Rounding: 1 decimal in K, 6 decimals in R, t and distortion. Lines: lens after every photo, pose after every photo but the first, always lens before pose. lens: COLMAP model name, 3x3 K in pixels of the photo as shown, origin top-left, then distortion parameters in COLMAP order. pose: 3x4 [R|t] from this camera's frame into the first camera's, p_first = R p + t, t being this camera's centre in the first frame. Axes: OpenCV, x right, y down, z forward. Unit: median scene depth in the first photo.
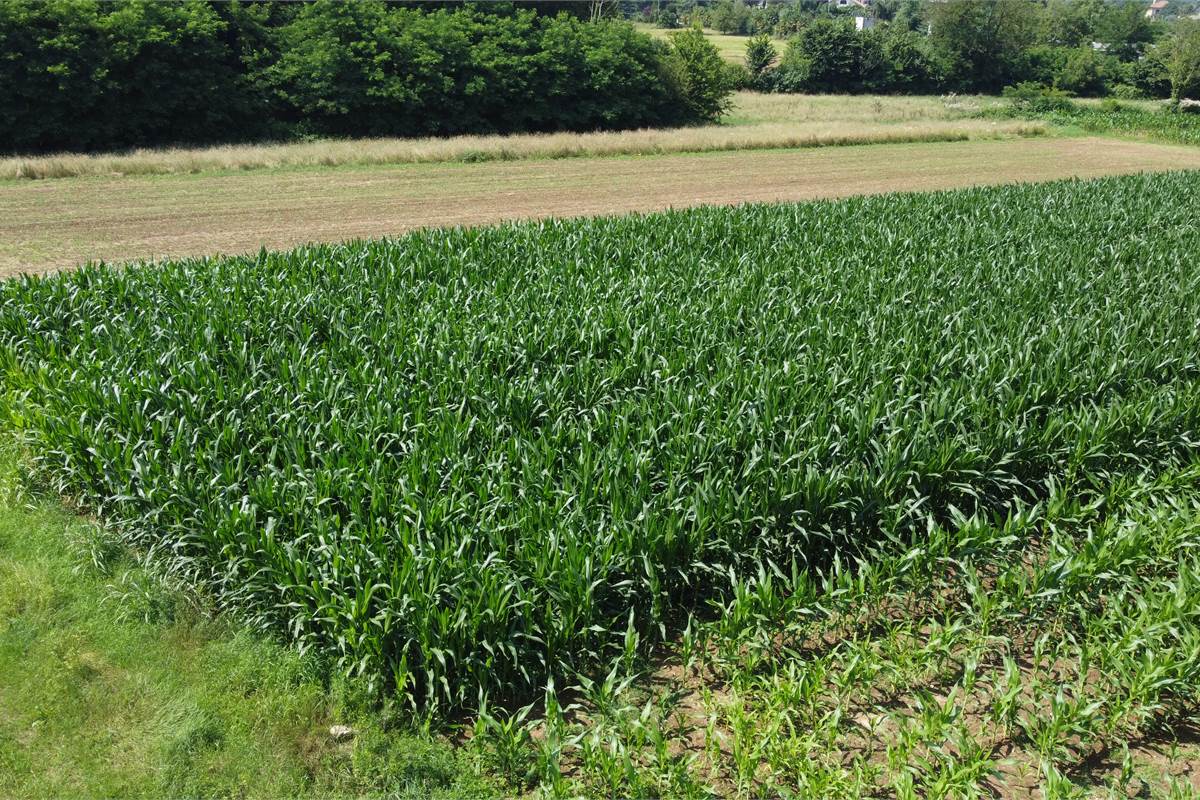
lens RADIAL K [[1082.1, 0, 600.9], [0, 1082.1, 399.6], [0, 0, 1]] dist [-0.004100, -0.009262]
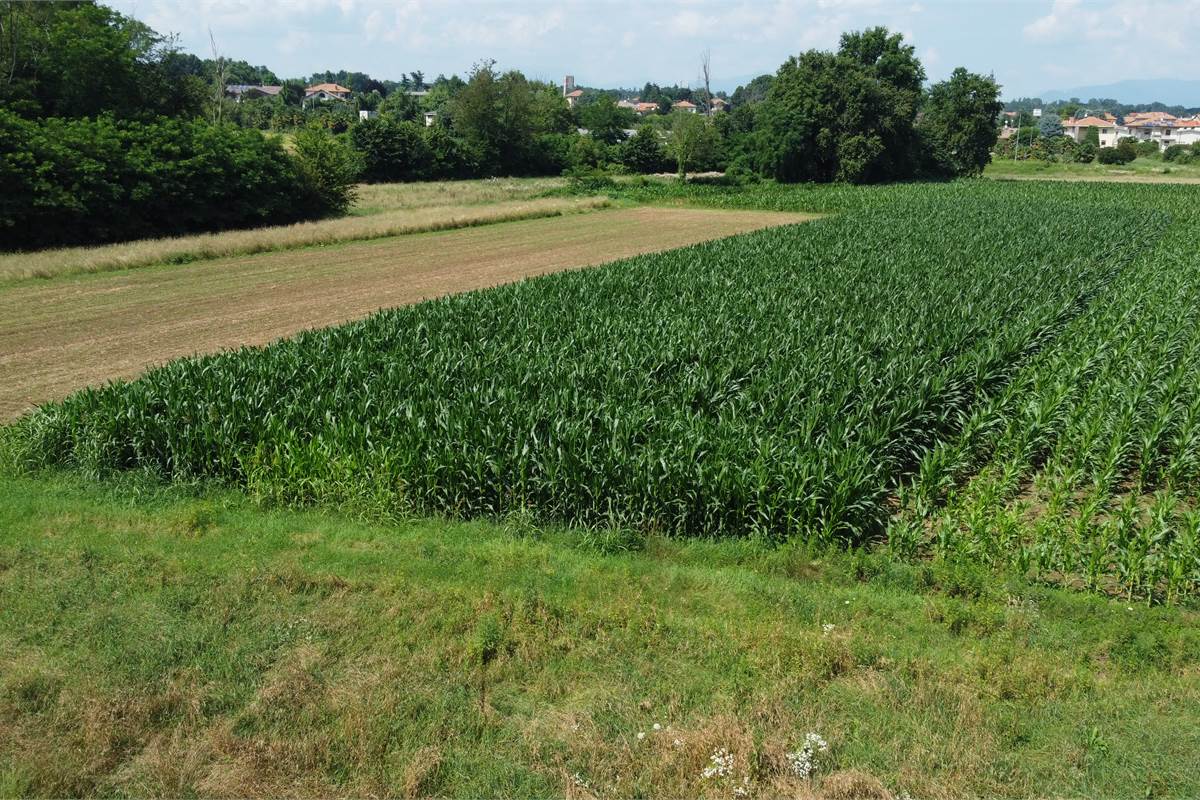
lens RADIAL K [[1082.1, 0, 603.0], [0, 1082.1, 406.0], [0, 0, 1]] dist [-0.004100, -0.009262]
pose [[0.878660, -0.140236, 0.456389, -0.208169], [0.171644, 0.984765, -0.027863, 0.009066], [-0.445528, 0.102818, 0.889344, -0.064744]]
